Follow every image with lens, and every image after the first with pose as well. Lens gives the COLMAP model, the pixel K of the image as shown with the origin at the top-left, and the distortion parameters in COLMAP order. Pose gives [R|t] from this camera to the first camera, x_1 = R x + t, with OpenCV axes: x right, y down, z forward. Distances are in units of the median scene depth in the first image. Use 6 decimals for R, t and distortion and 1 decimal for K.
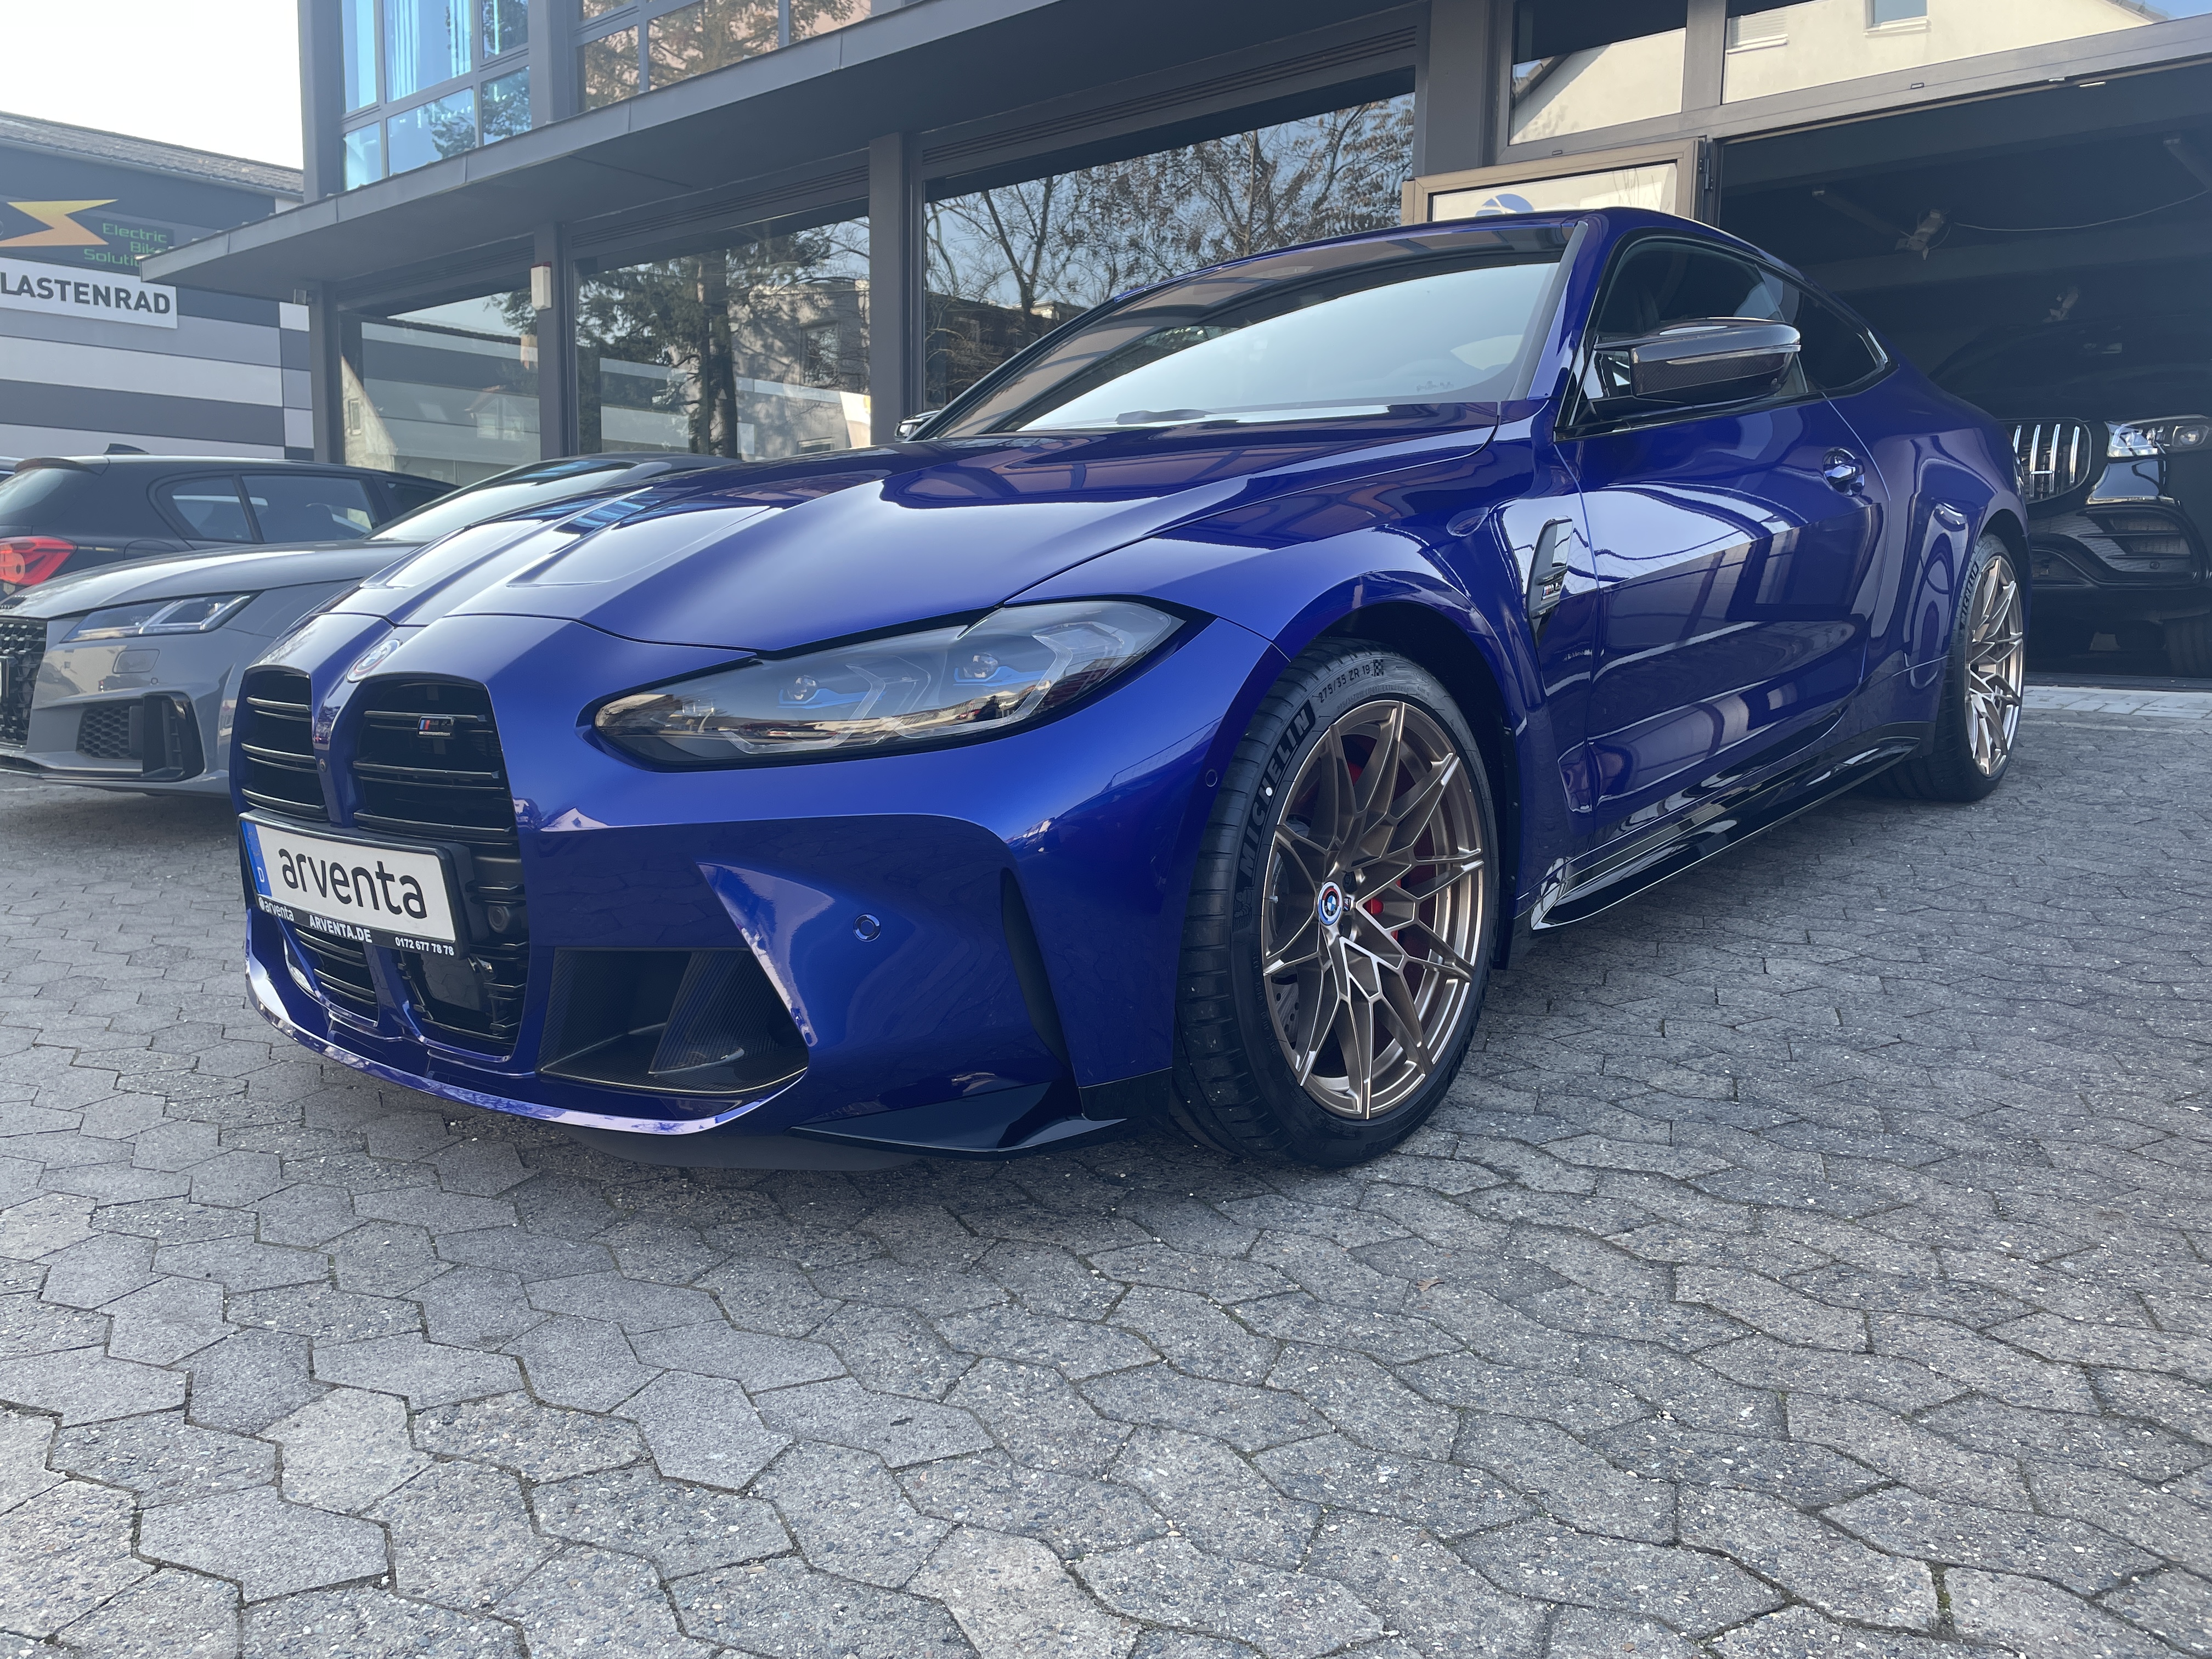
lens RADIAL K [[1660.4, 0, 1099.8], [0, 1660.4, 793.2], [0, 0, 1]] dist [0.088081, -0.110761]
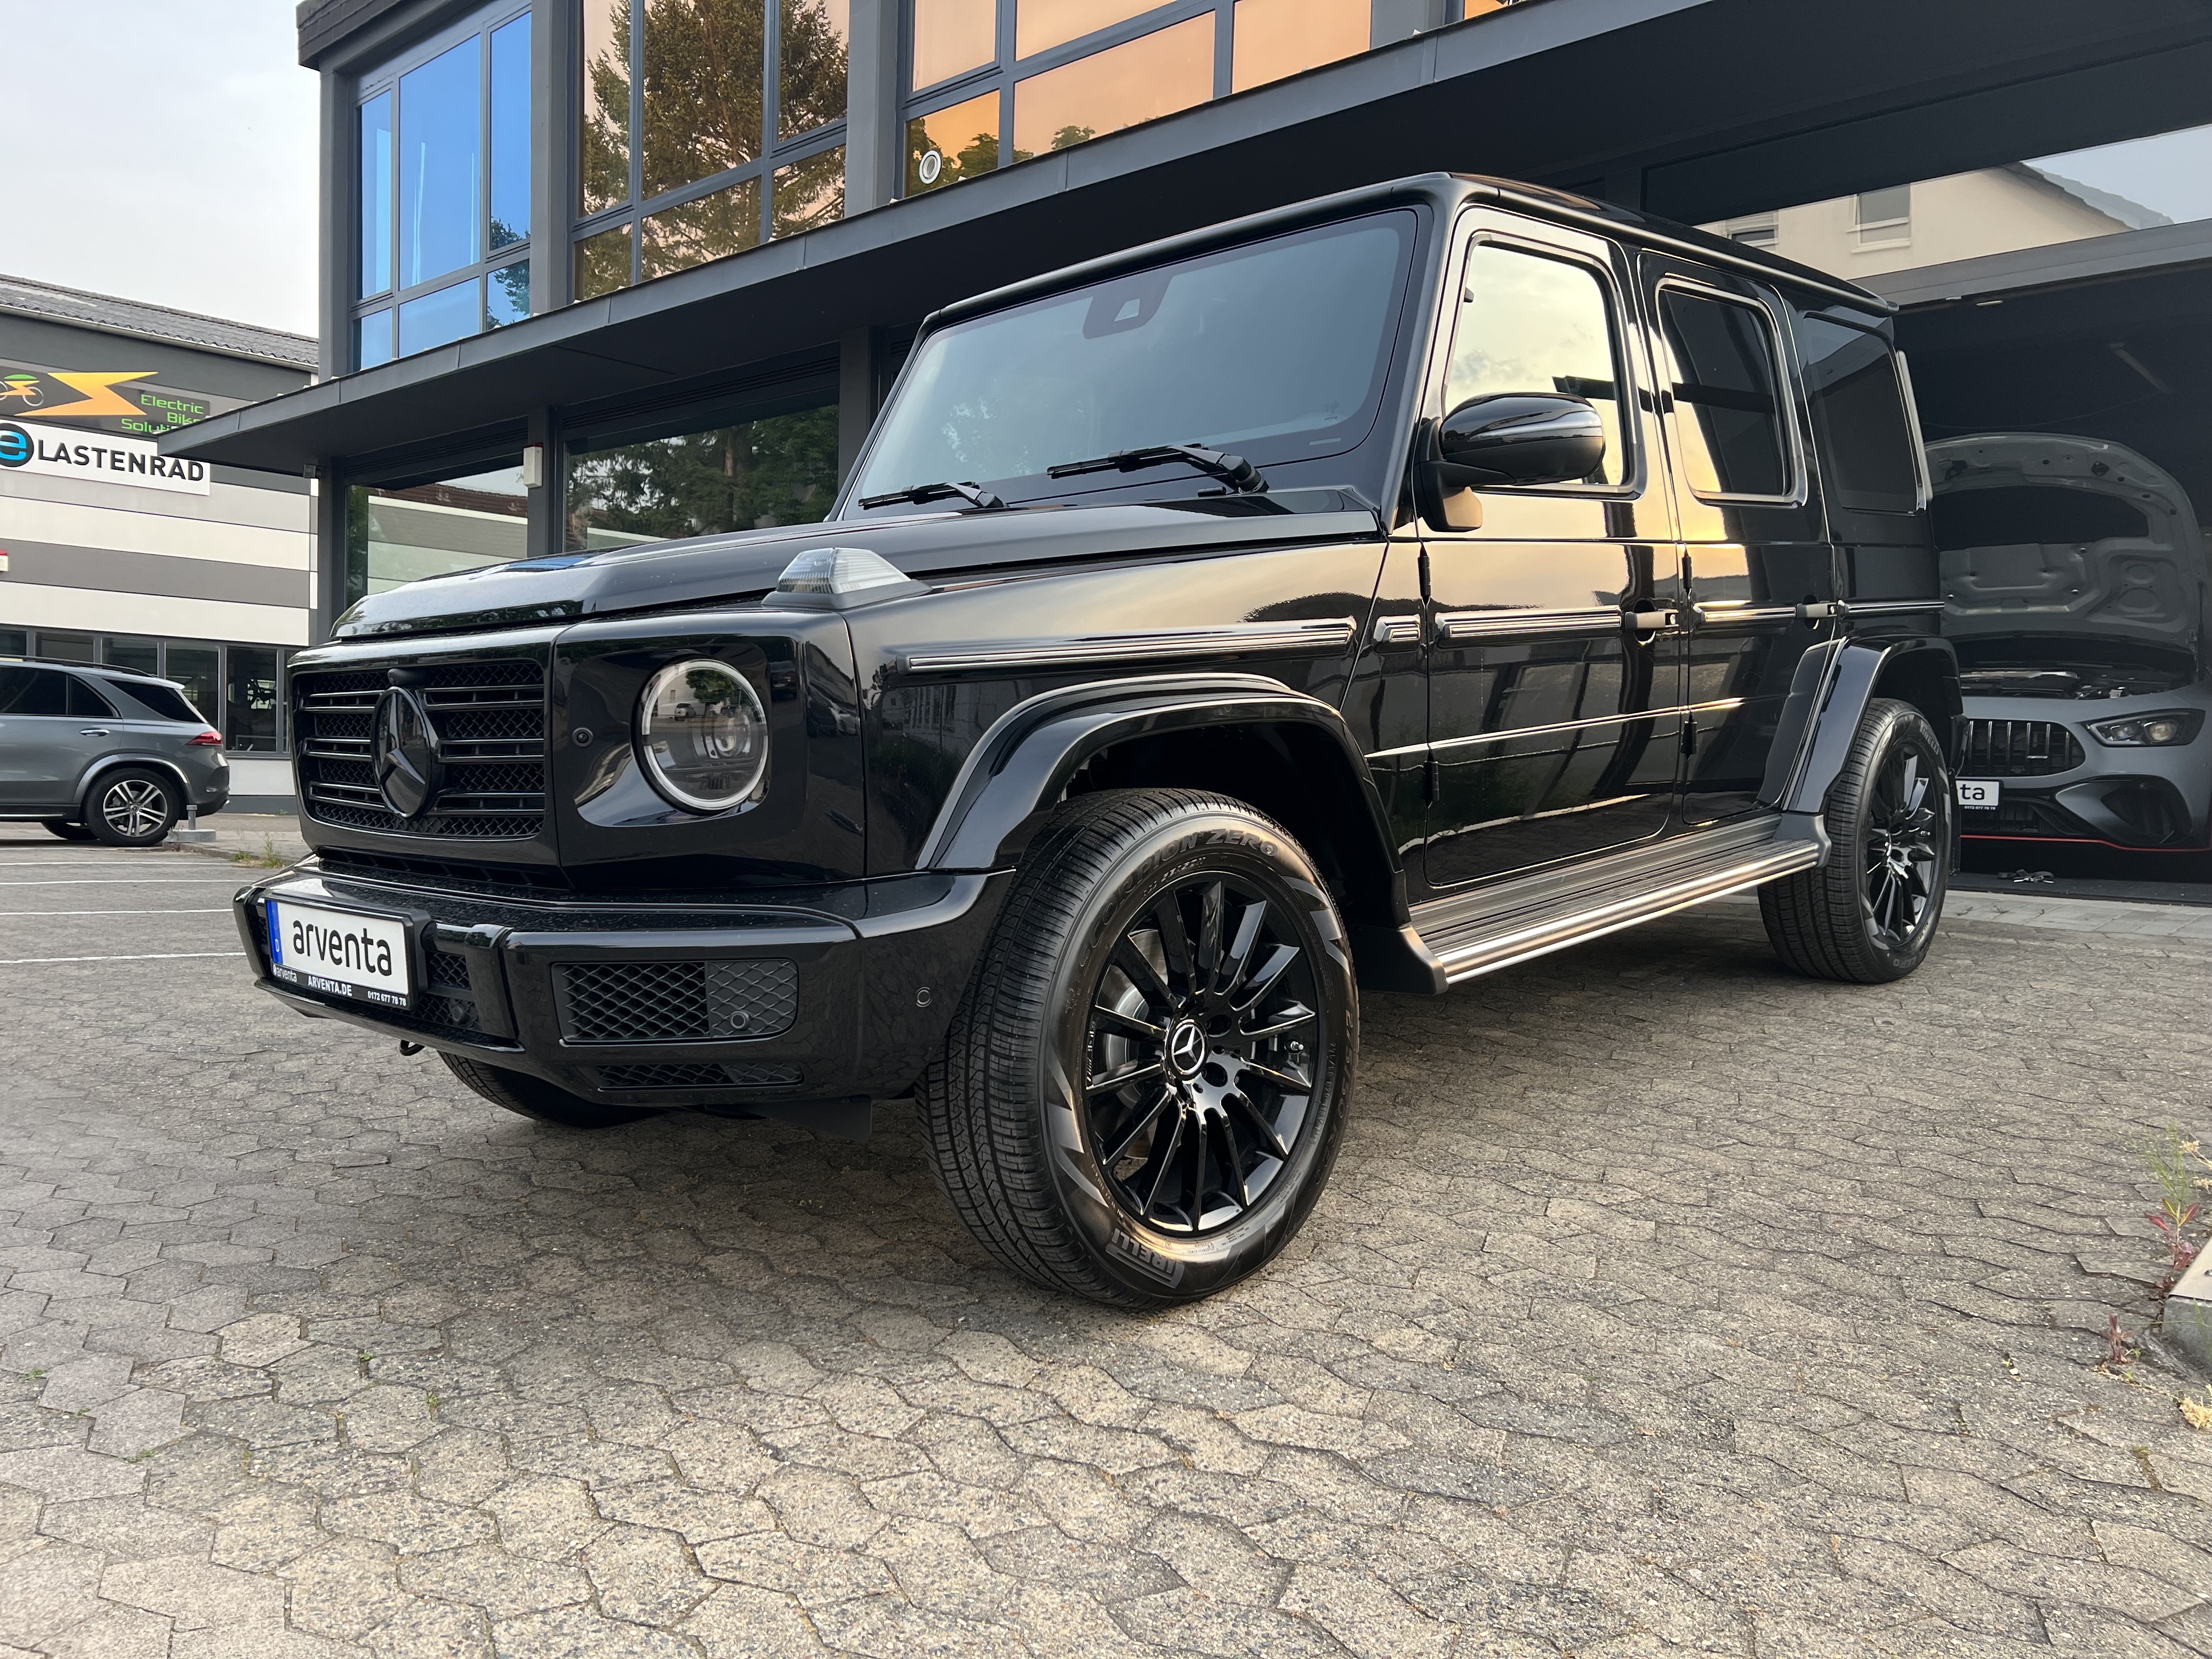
lens RADIAL K [[1658.8, 0, 1096.9], [0, 1658.8, 839.5], [0, 0, 1]] dist [0.033550, -0.034373]
pose [[0.999806, 0.014100, -0.013726, 0.204453], [-0.014989, 0.997641, -0.066992, -0.062279], [0.012749, 0.067185, 0.997659, 0.007425]]
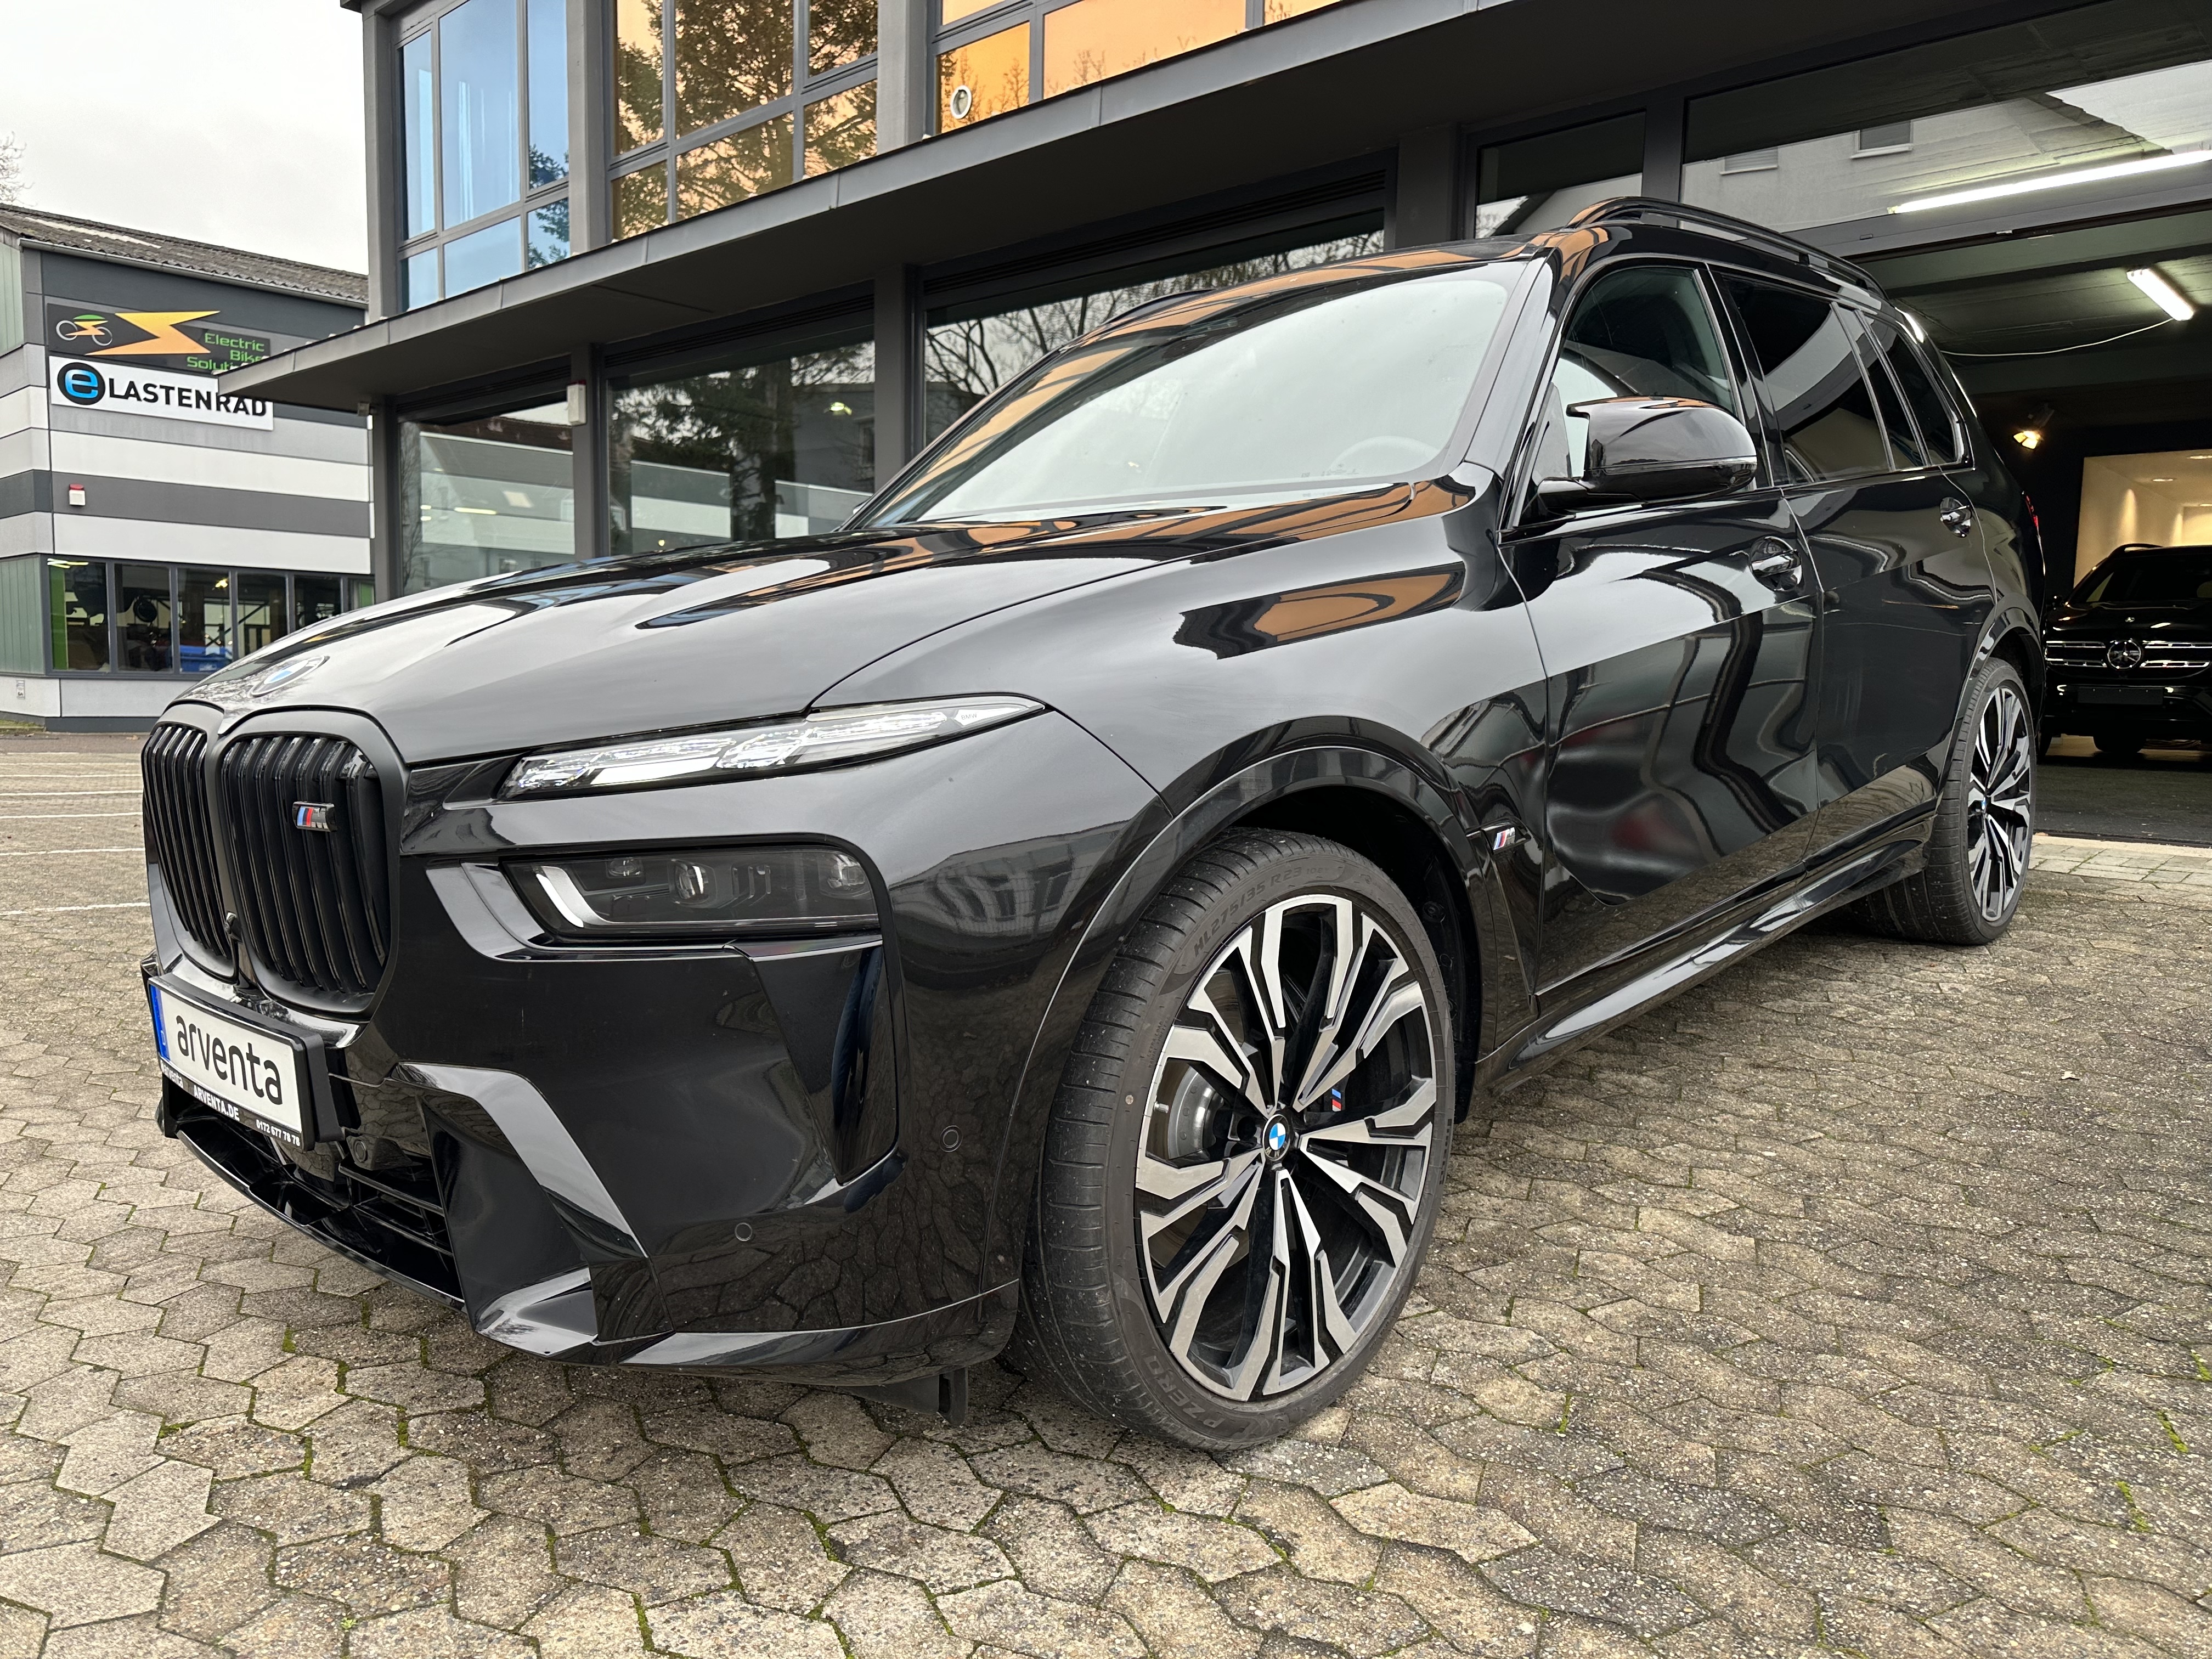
lens RADIAL K [[1560.4, 0, 1095.7], [0, 1560.4, 842.6], [0, 0, 1]] dist [0.019160, -0.021592]
pose [[0.999585, 0.010626, -0.026786, 0.162937], [-0.010793, 0.999923, -0.006087, -0.144212], [0.026719, 0.006373, 0.999623, 0.160349]]
